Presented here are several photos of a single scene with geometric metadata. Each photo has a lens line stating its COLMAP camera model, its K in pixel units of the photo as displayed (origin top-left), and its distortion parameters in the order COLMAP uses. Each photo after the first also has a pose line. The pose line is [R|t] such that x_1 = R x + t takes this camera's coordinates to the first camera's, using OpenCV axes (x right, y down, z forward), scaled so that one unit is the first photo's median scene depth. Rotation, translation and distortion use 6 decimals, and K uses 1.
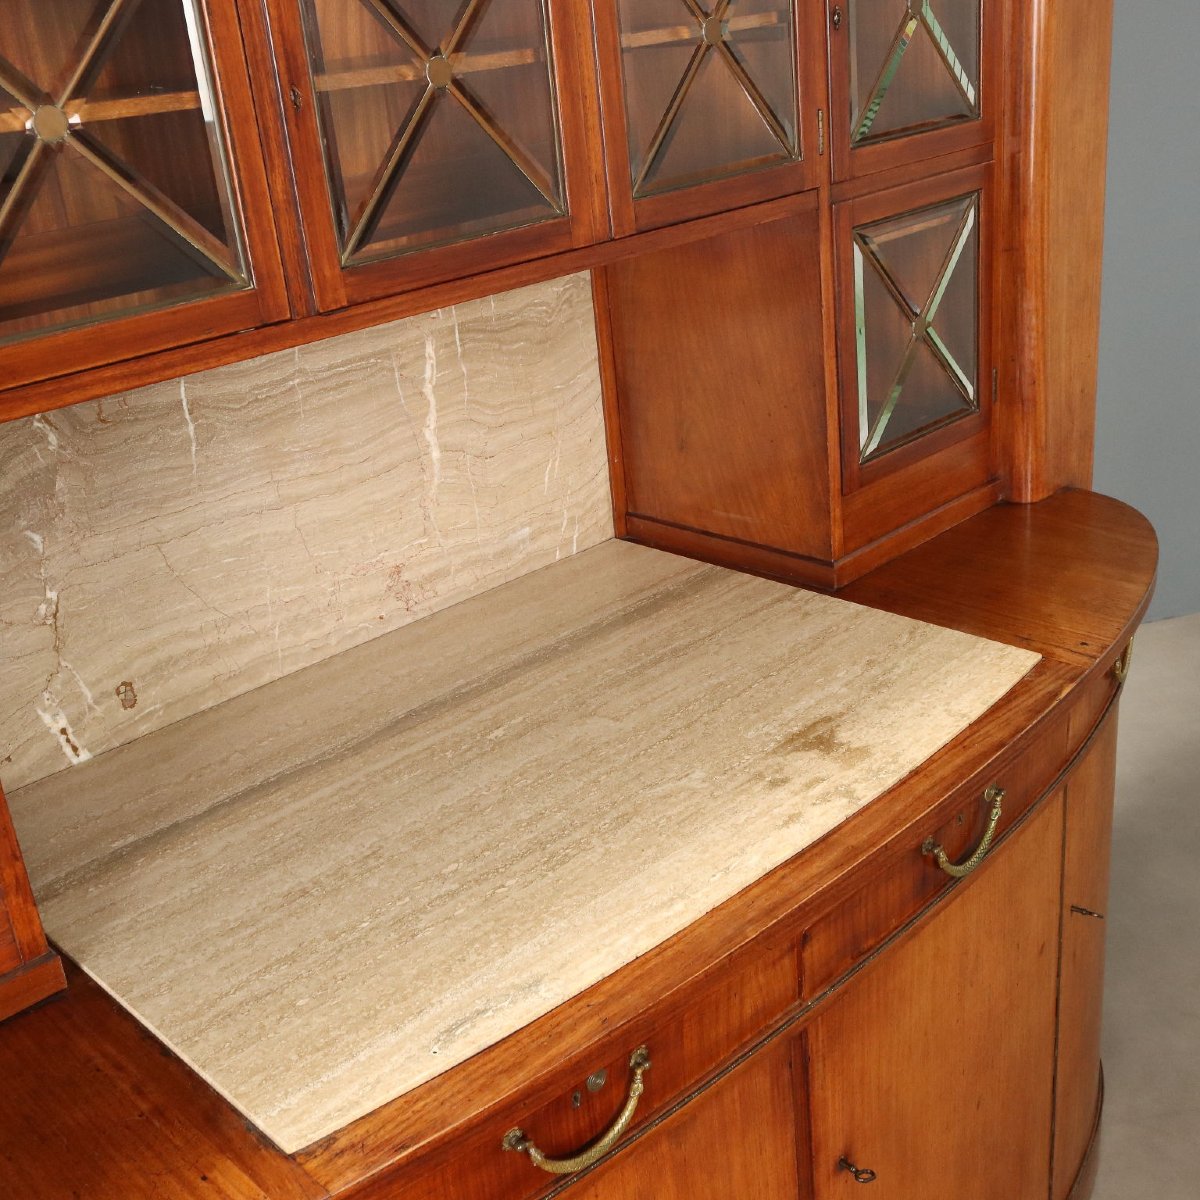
lens RADIAL K [[1458.6, 0, 597.2], [0, 1458.6, 607.7], [0, 0, 1]] dist [-0.011313, 0.000000]
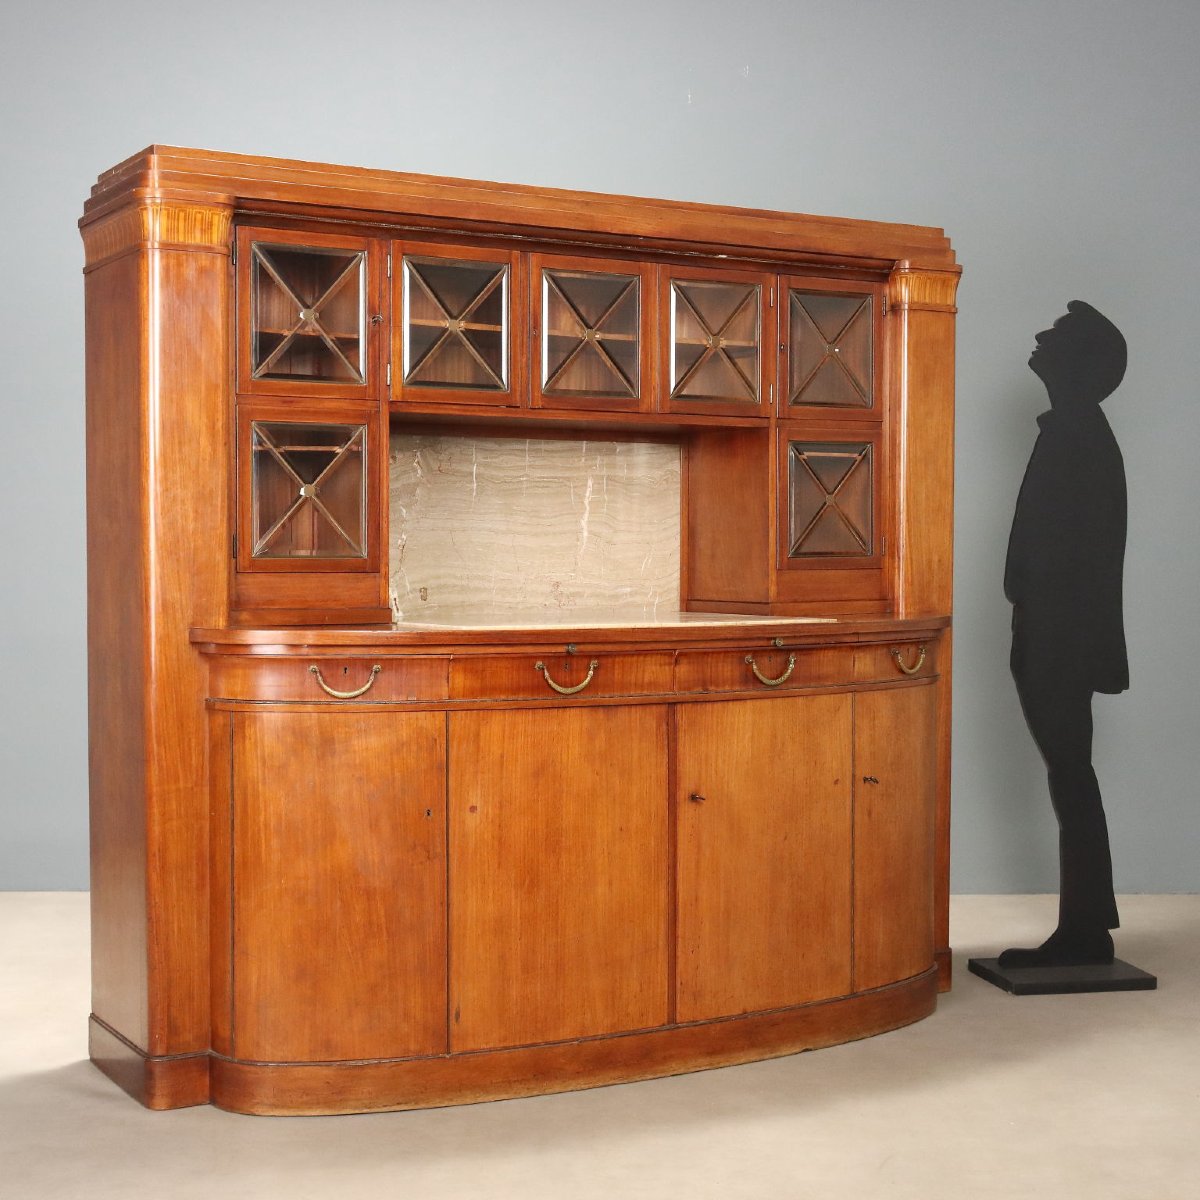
lens RADIAL K [[1964.4, 0, 596.6], [0, 1964.4, 636.0], [0, 0, 1]] dist [-0.016571, 0.000000]
pose [[0.969605, 0.104954, -0.221020, 0.582249], [-0.174299, 0.930242, -0.322907, 1.007921], [0.171712, 0.351616, 0.920261, -1.635376]]
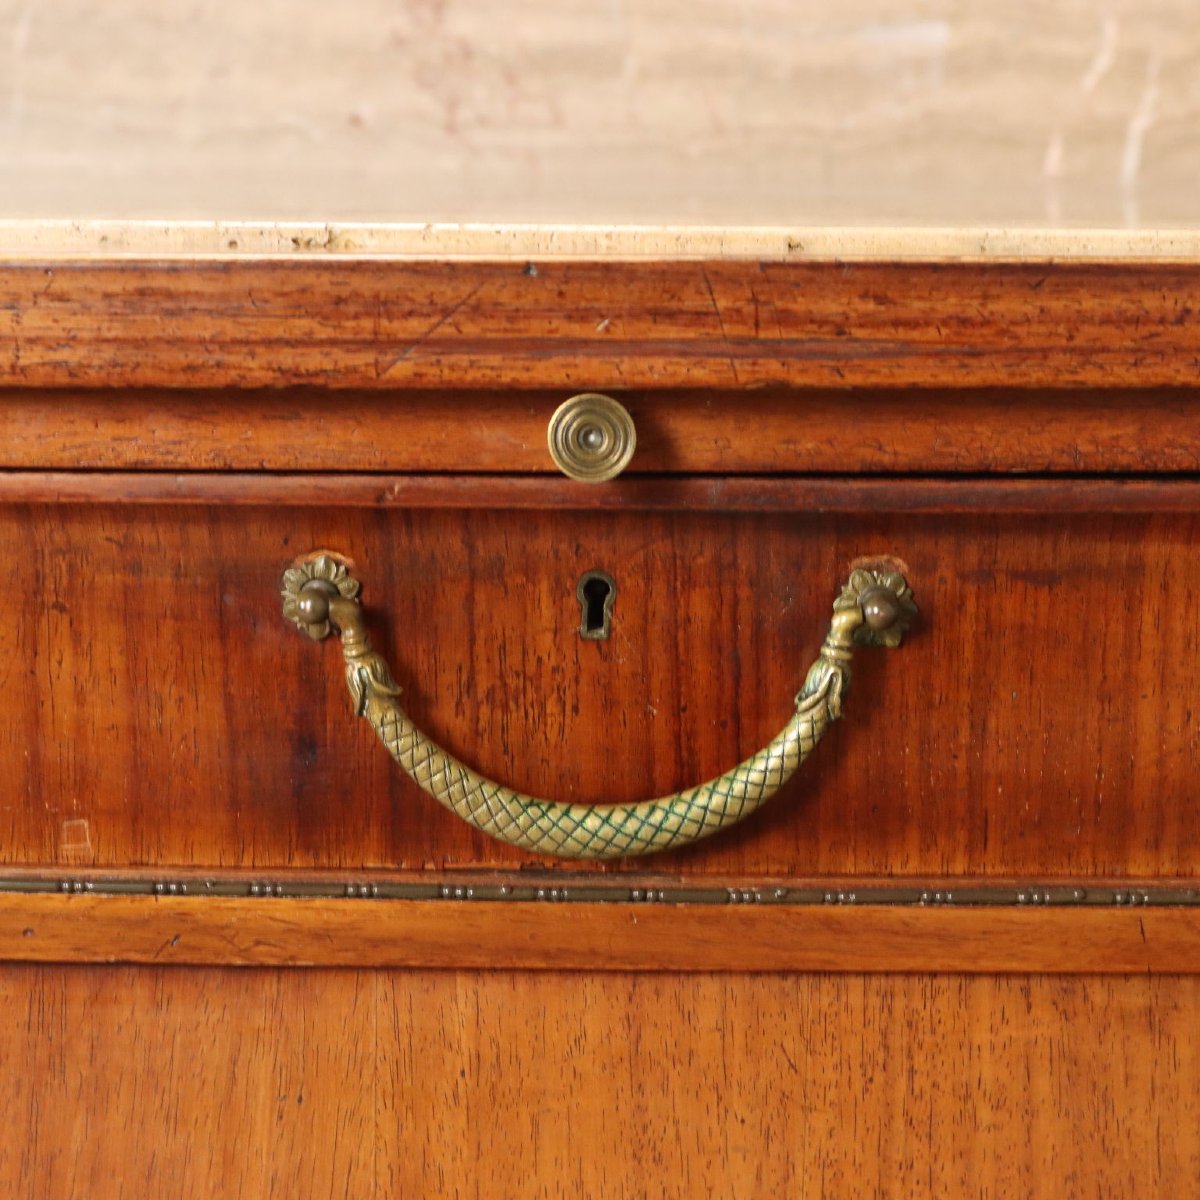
lens RADIAL K [[3716.5, 0, 599.9], [0, 3716.5, 601.3], [0, 0, 1]] dist [0.010852, 0.000000]
pose [[0.643925, 0.198124, -0.738991, 0.607201], [-0.362289, 0.929695, -0.066431, 0.162803], [0.673875, 0.310505, 0.670432, 0.540046]]
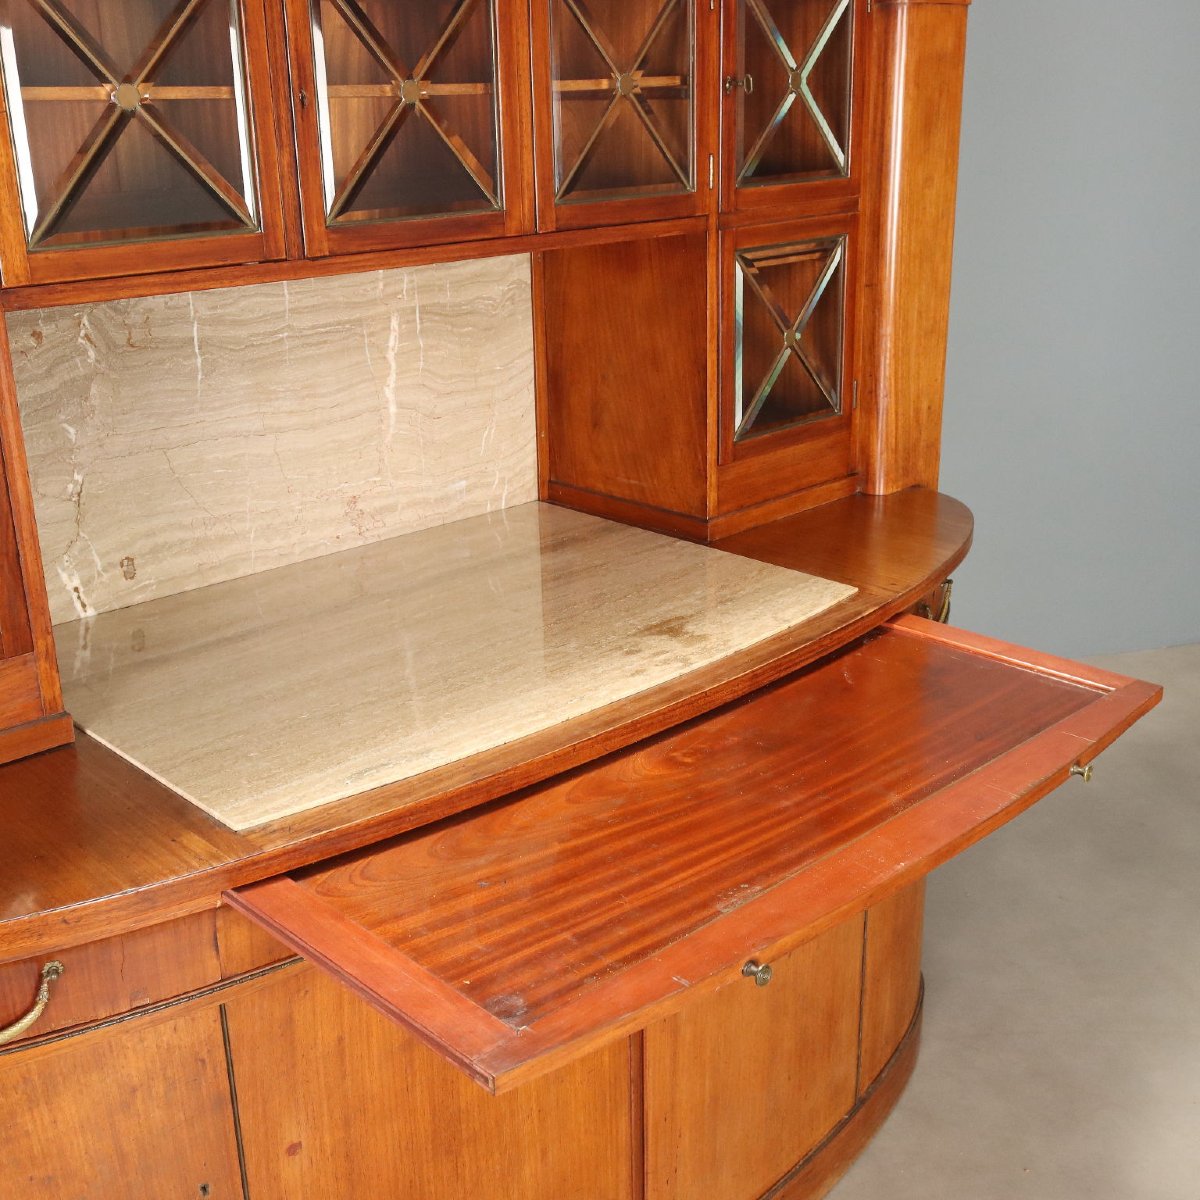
lens RADIAL K [[1458.6, 0, 598.5], [0, 1458.6, 606.8], [0, 0, 1]] dist [-0.011313, 0.000000]
pose [[0.997242, 0.071467, 0.020019, 0.054986], [-0.070151, 0.995721, -0.060157, 0.135442], [-0.024232, 0.058587, 0.997988, -0.248150]]
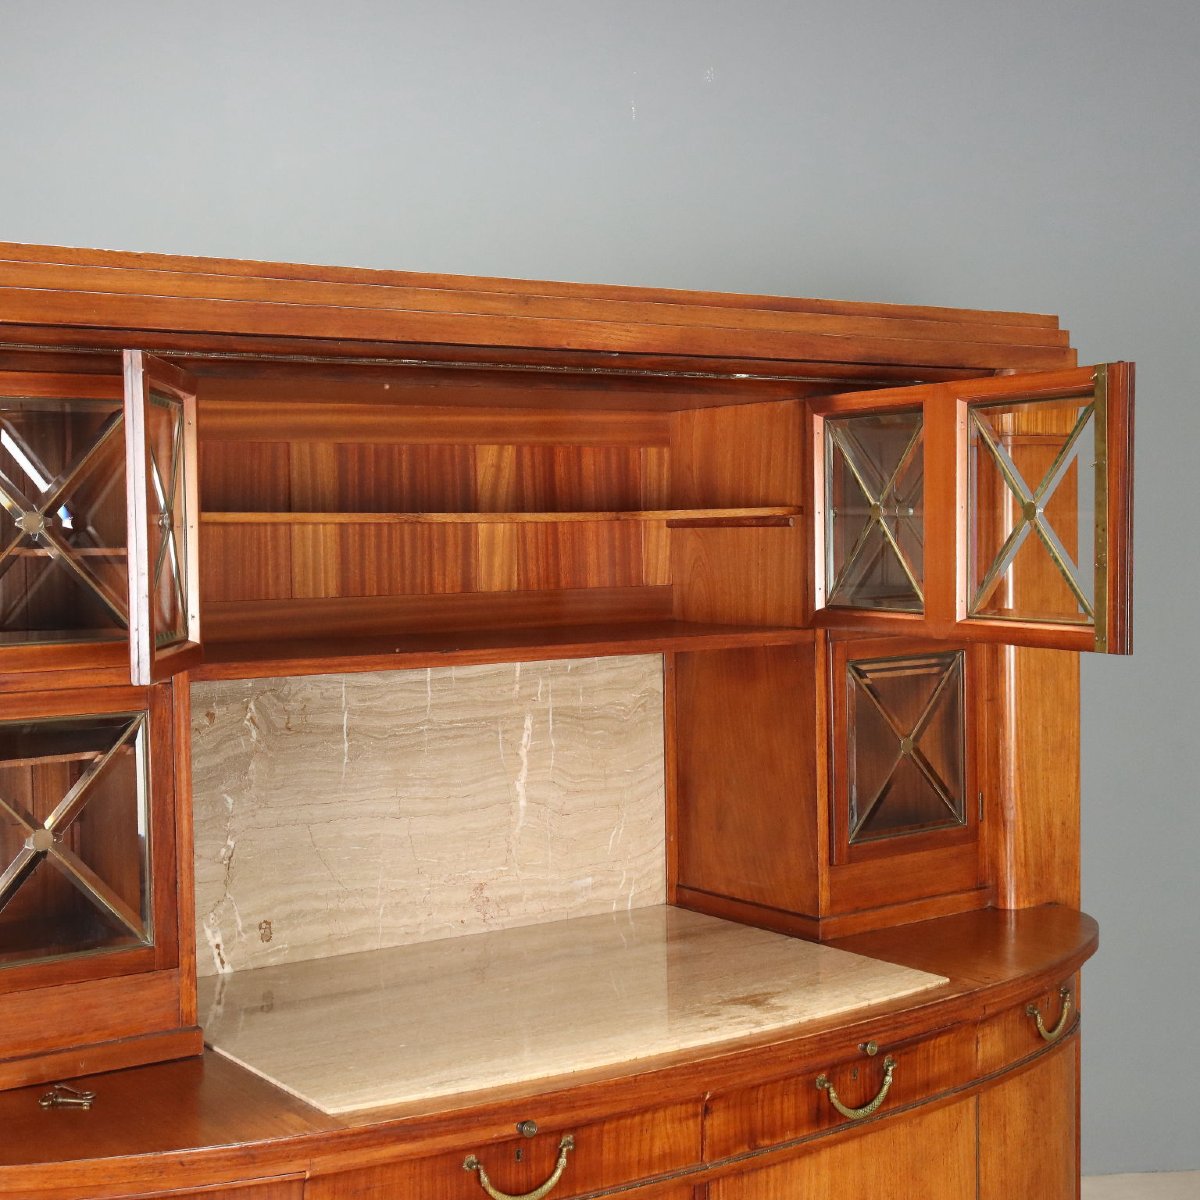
lens RADIAL K [[1858.7, 0, 602.9], [0, 1858.7, 604.9], [0, 0, 1]] dist [-0.017130, 0.000000]
pose [[0.984944, 0.084892, -0.150597, 0.215072], [-0.131529, 0.933308, -0.334121, 0.303305], [0.112189, 0.348898, 0.930421, -0.661960]]
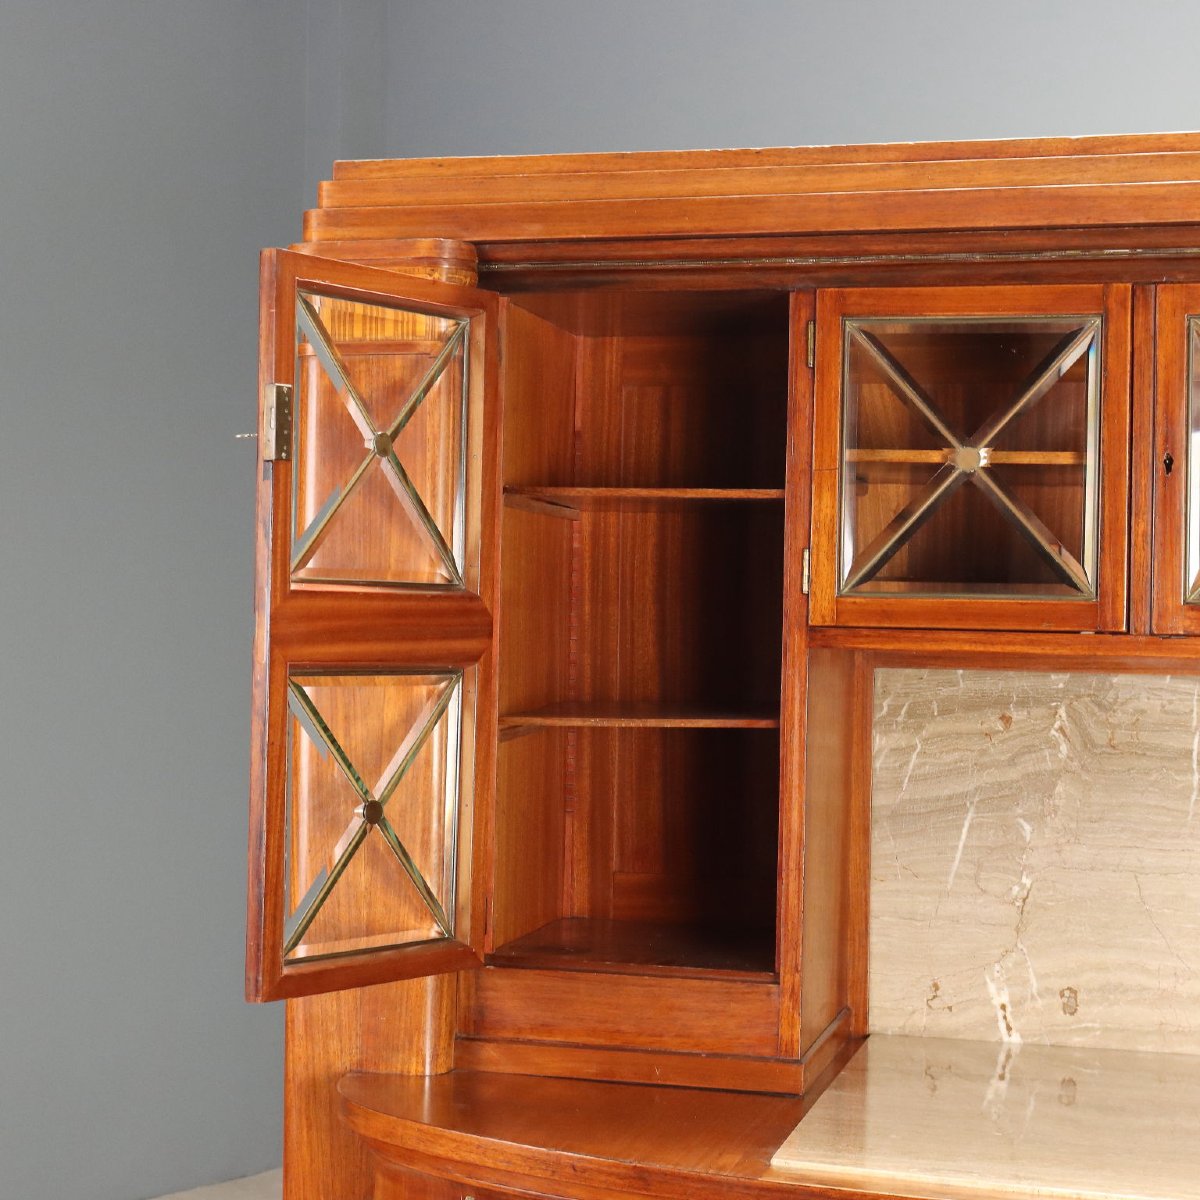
lens RADIAL K [[2270.7, 0, 588.4], [0, 2270.7, 608.9], [0, 0, 1]] dist [0.010476, 0.000000]
pose [[0.519221, 0.097486, -0.849062, 0.855095], [-0.396635, 0.907490, -0.138357, 0.164318], [0.757027, 0.408606, 0.509854, -0.229512]]
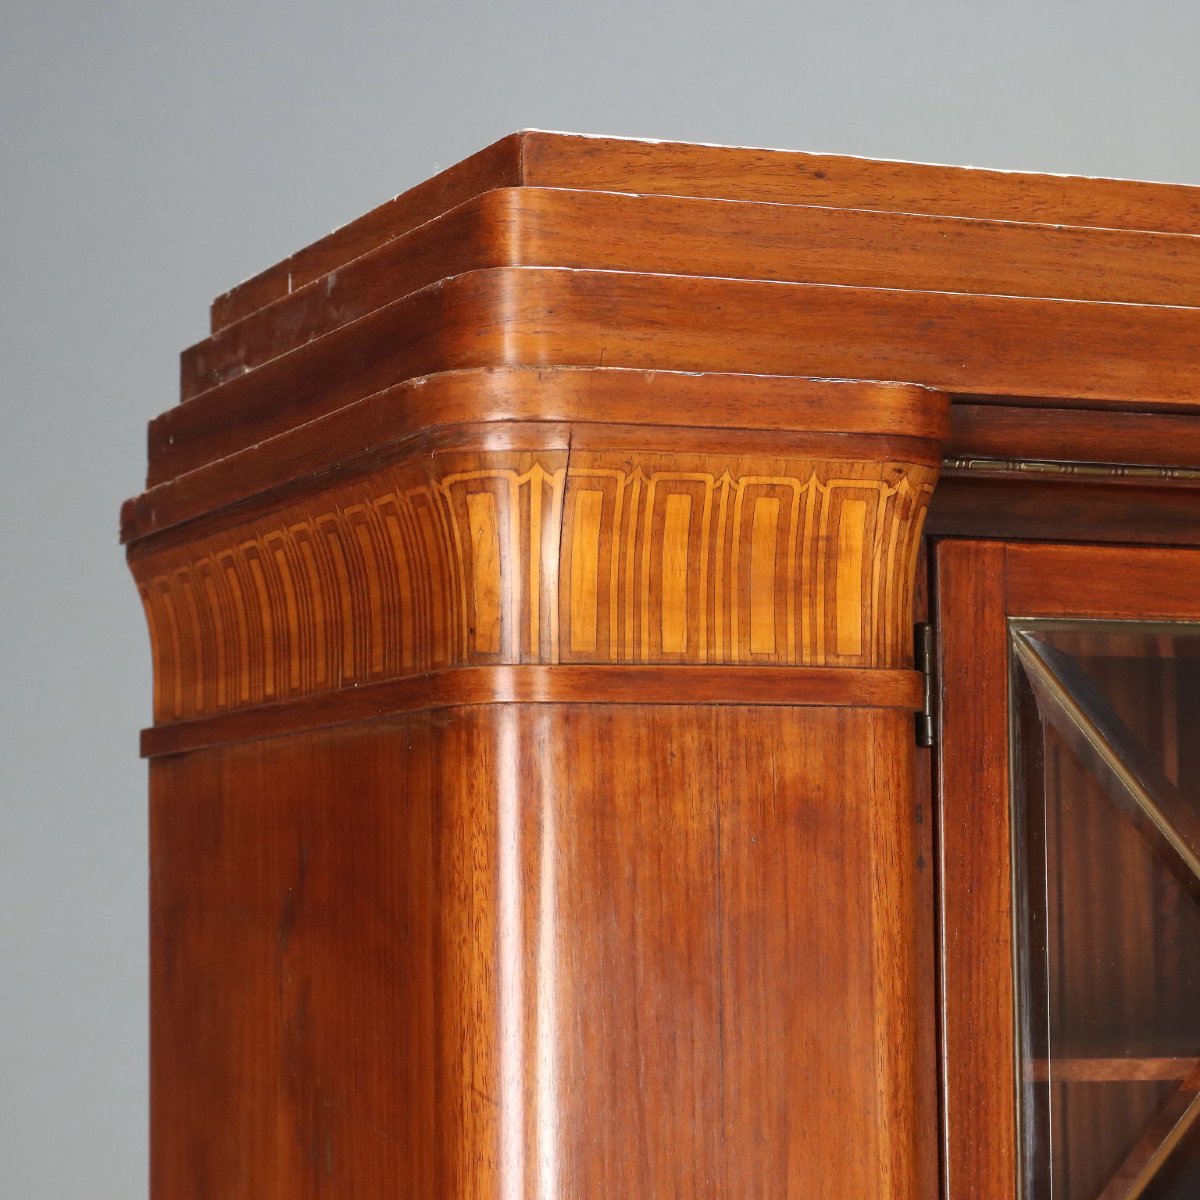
lens RADIAL K [[3716.5, 0, 601.7], [0, 3716.5, 601.9], [0, 0, 1]] dist [0.010852, 0.000000]
pose [[0.931484, 0.049256, -0.360433, -0.223178], [-0.208476, 0.884234, -0.417934, 0.196374], [0.298121, 0.464440, 0.833918, -0.358354]]
